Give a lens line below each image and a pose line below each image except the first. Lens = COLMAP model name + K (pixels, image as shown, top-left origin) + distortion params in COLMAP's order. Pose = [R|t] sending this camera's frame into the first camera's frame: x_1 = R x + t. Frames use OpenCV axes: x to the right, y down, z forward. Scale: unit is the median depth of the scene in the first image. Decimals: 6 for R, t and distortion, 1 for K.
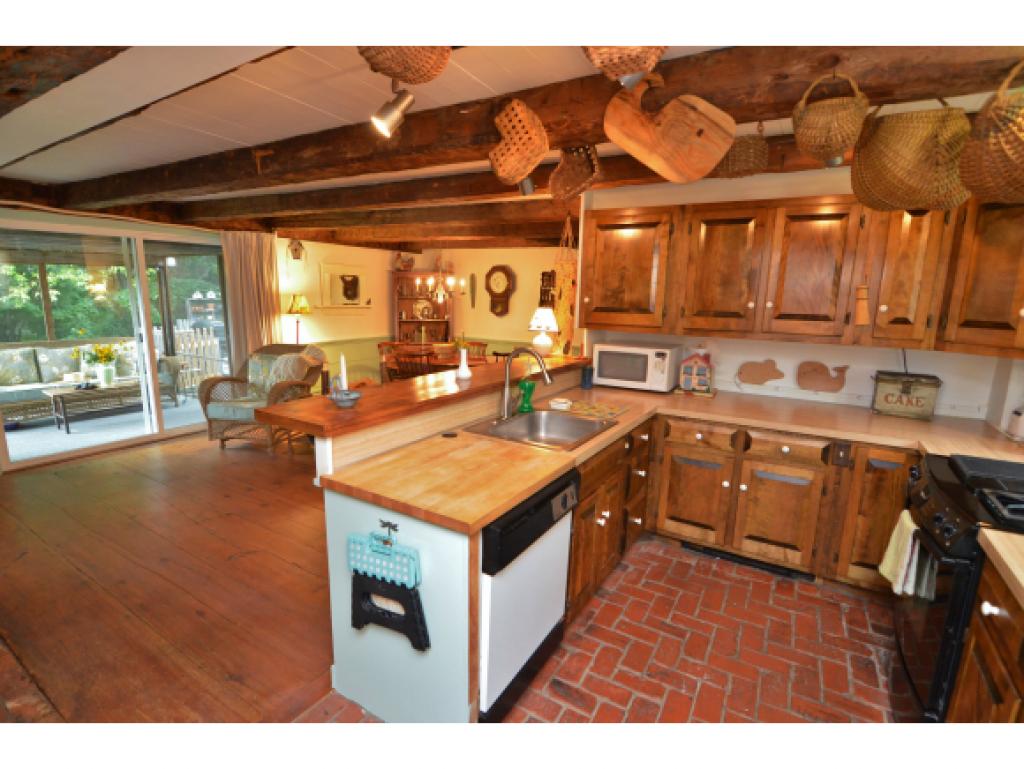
lens RADIAL K [[500.1, 0, 512.6], [0, 500.1, 385.8], [0, 0, 1]] dist [-0.003419, -0.000556]
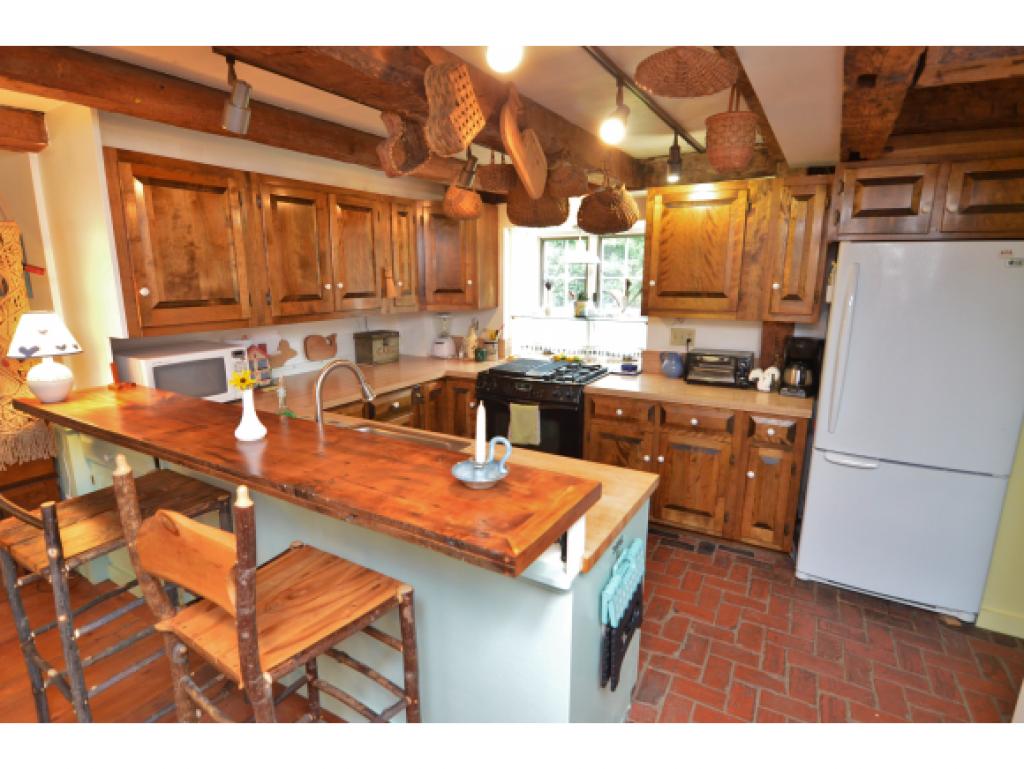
lens RADIAL K [[537.3, 0, 512.2], [0, 537.3, 385.8], [0, 0, 1]] dist [0.005570, 0.000439]
pose [[-0.017469, -0.231127, 0.972767, -0.594997], [0.182243, 0.955881, 0.230388, -0.137885], [-0.983098, 0.181305, 0.025423, 0.574970]]
